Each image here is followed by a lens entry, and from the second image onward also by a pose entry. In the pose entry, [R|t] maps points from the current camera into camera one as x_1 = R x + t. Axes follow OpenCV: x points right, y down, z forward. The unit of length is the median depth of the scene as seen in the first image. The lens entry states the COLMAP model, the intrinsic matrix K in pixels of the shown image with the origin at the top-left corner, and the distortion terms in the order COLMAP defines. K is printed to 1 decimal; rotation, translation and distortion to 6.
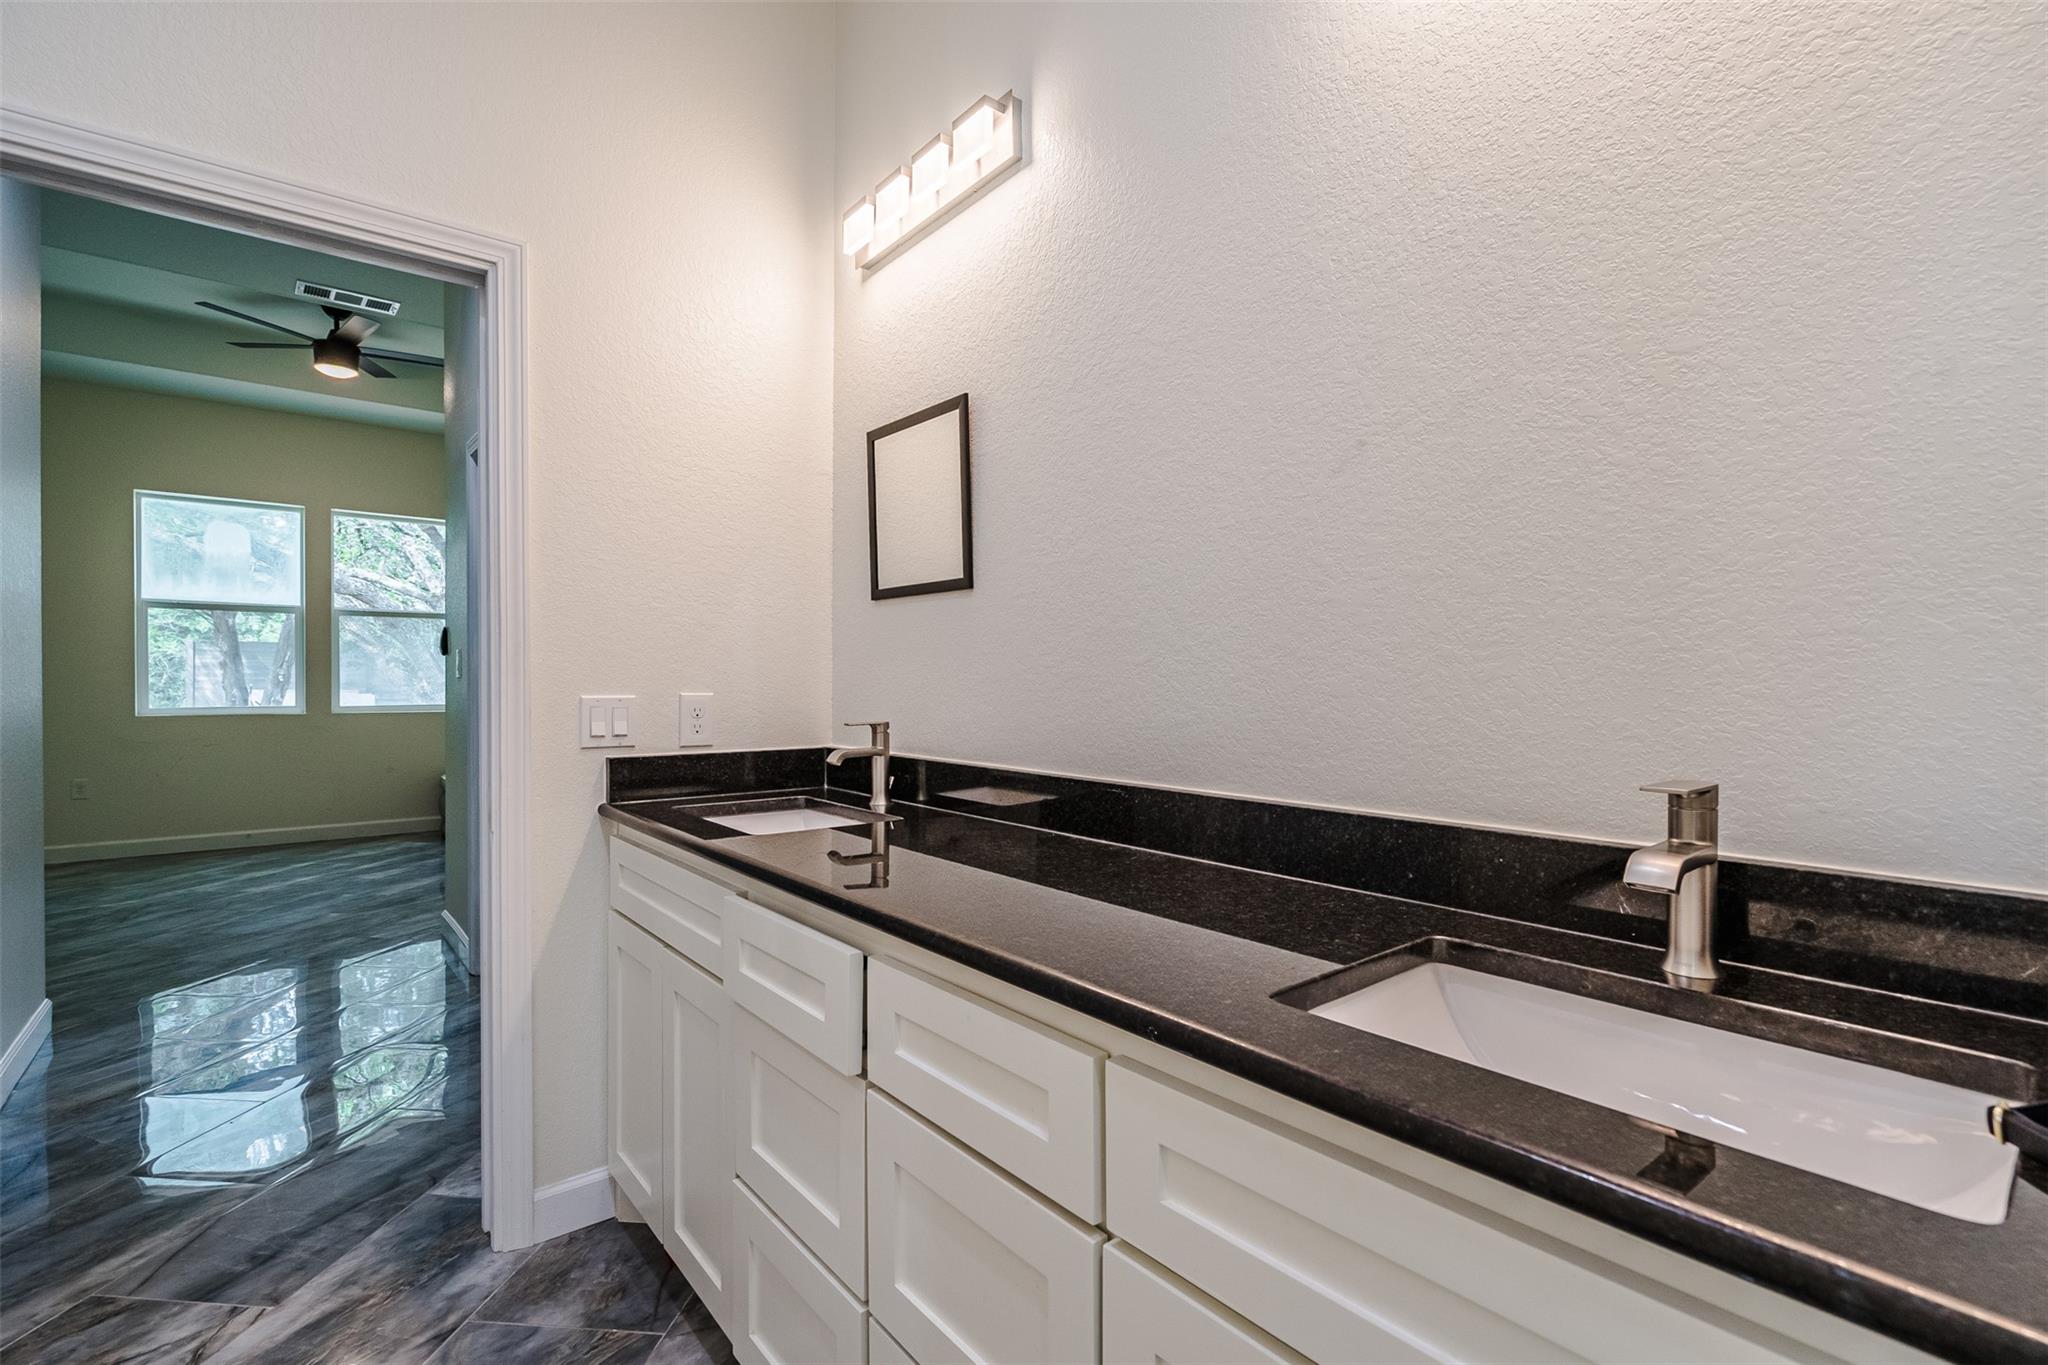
lens RADIAL K [[980.2, 0, 1024.0], [0, 980.2, 682.5], [0, 0, 1]] dist [0.027261, -0.000276]
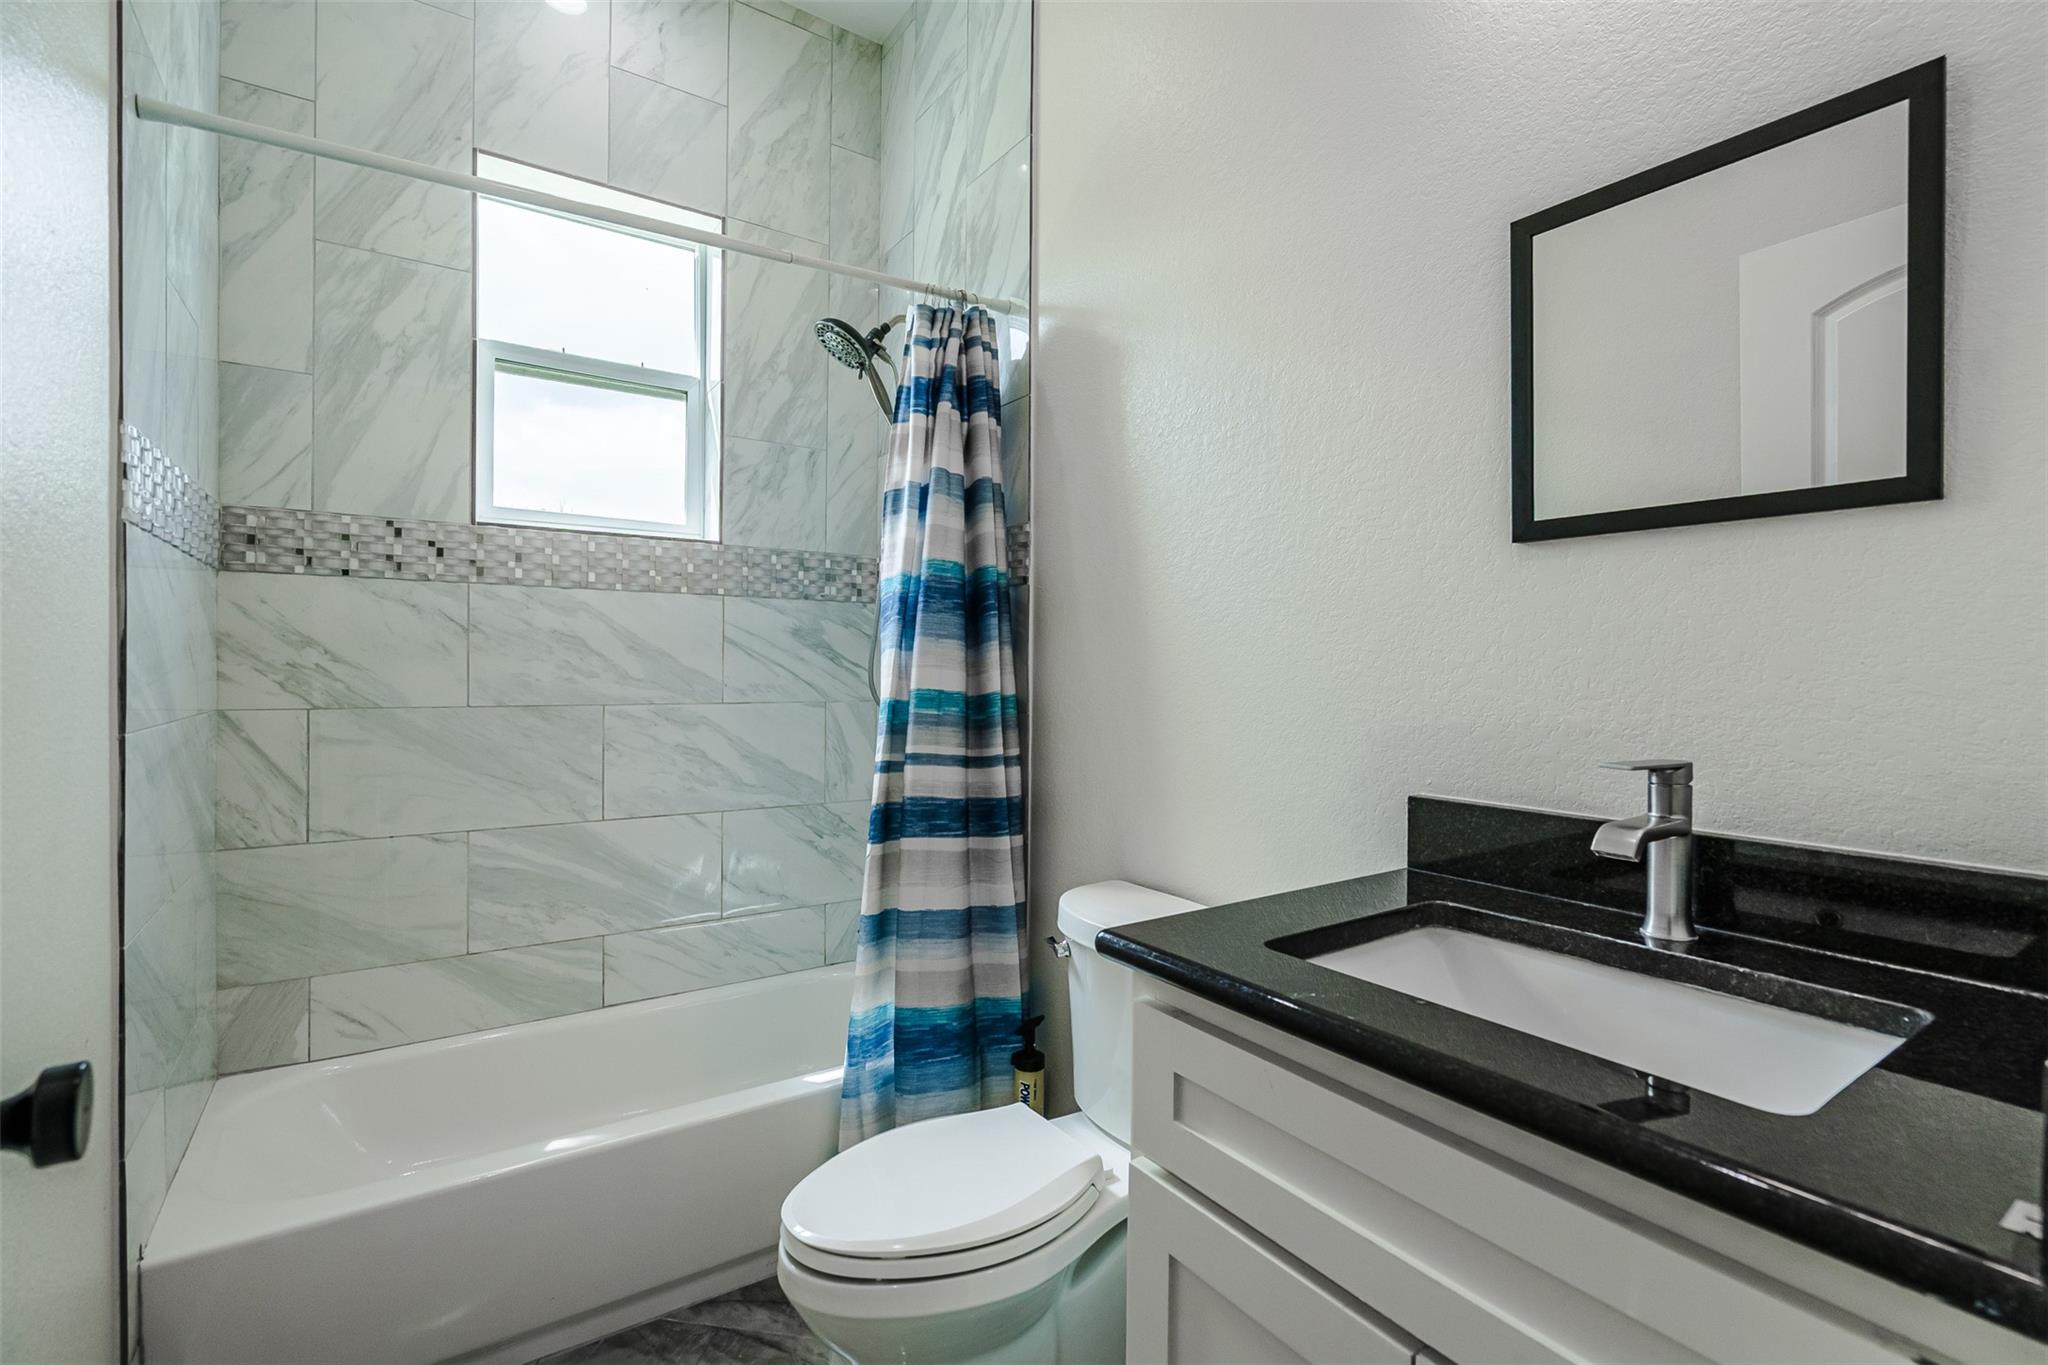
lens RADIAL K [[917.6, 0, 1016.1], [0, 917.6, 670.7], [0, 0, 1]] dist [-0.000833, 0.000129]
pose [[0.996137, 0.011156, -0.087098, -0.428996], [-0.010125, 0.999874, 0.012266, -0.008933], [0.087224, -0.011336, 0.996124, 0.508595]]
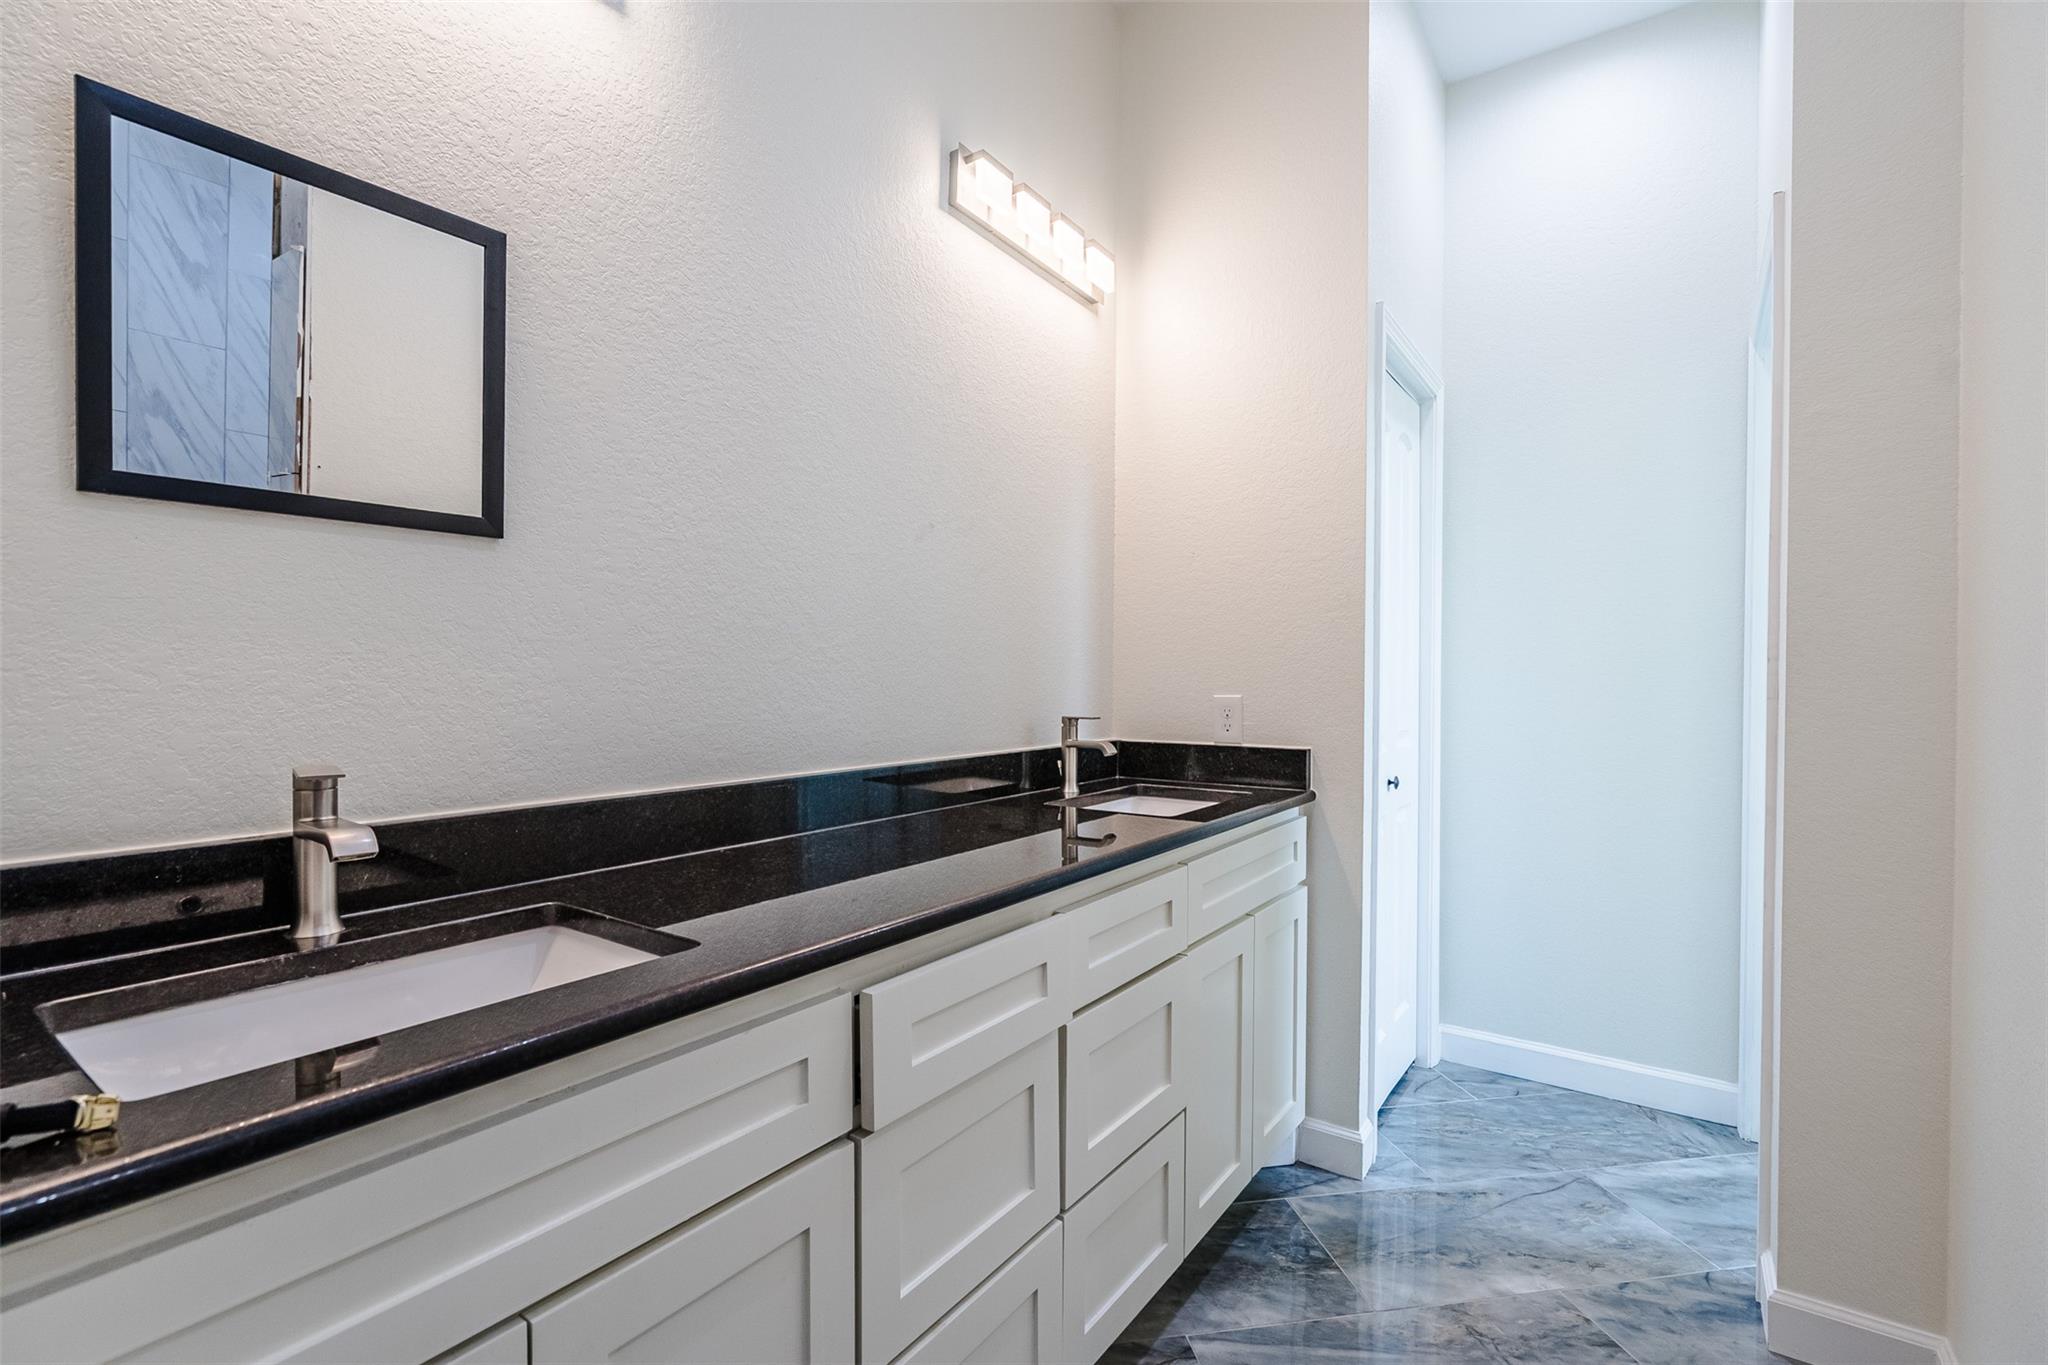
lens RADIAL K [[917.6, 0, 1016.1], [0, 917.6, 670.7], [0, 0, 1]] dist [-0.000833, 0.000129]
pose [[-0.268156, -0.016468, 0.963235, -0.701796], [-0.013156, 0.999823, 0.013431, -0.019536], [-0.963286, -0.009071, -0.268326, 0.798900]]
